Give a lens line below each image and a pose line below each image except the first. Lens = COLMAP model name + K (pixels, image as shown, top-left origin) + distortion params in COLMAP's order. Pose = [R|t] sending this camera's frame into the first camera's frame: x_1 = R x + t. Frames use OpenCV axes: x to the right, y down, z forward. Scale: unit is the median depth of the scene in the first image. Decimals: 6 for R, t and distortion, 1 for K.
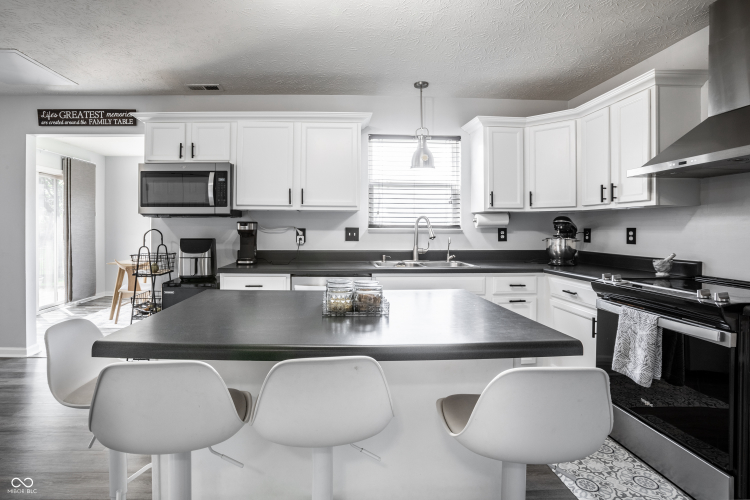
lens RADIAL K [[388.3, 0, 362.2], [0, 388.3, 235.2], [0, 0, 1]] dist [-0.081923, 0.037736]
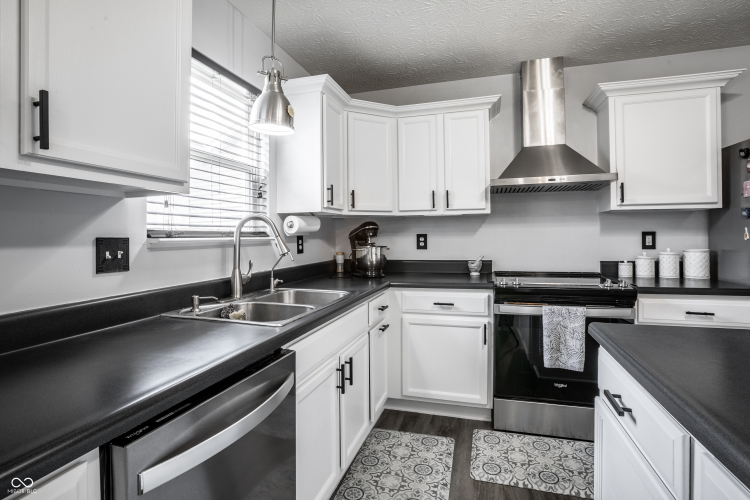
lens RADIAL K [[388.3, 0, 362.2], [0, 388.3, 235.2], [0, 0, 1]] dist [-0.081923, 0.037736]
pose [[0.357171, -0.006879, 0.934014, -0.330539], [0.027572, 0.999615, -0.003182, -0.015705], [-0.933632, 0.026889, 0.357223, 0.709079]]
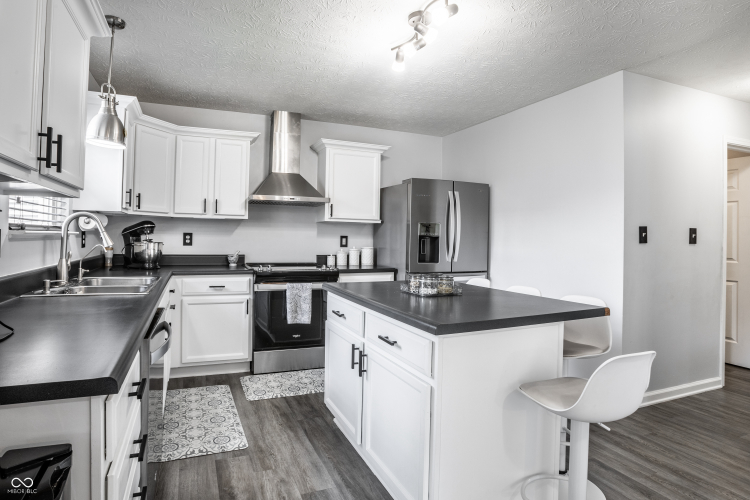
lens RADIAL K [[388.3, 0, 362.2], [0, 388.3, 235.2], [0, 0, 1]] dist [-0.081923, 0.037736]
pose [[-0.346864, -0.004946, 0.937902, -0.631927], [-0.002975, 0.999987, 0.004174, -0.016928], [-0.937911, -0.001342, -0.346874, 0.828384]]
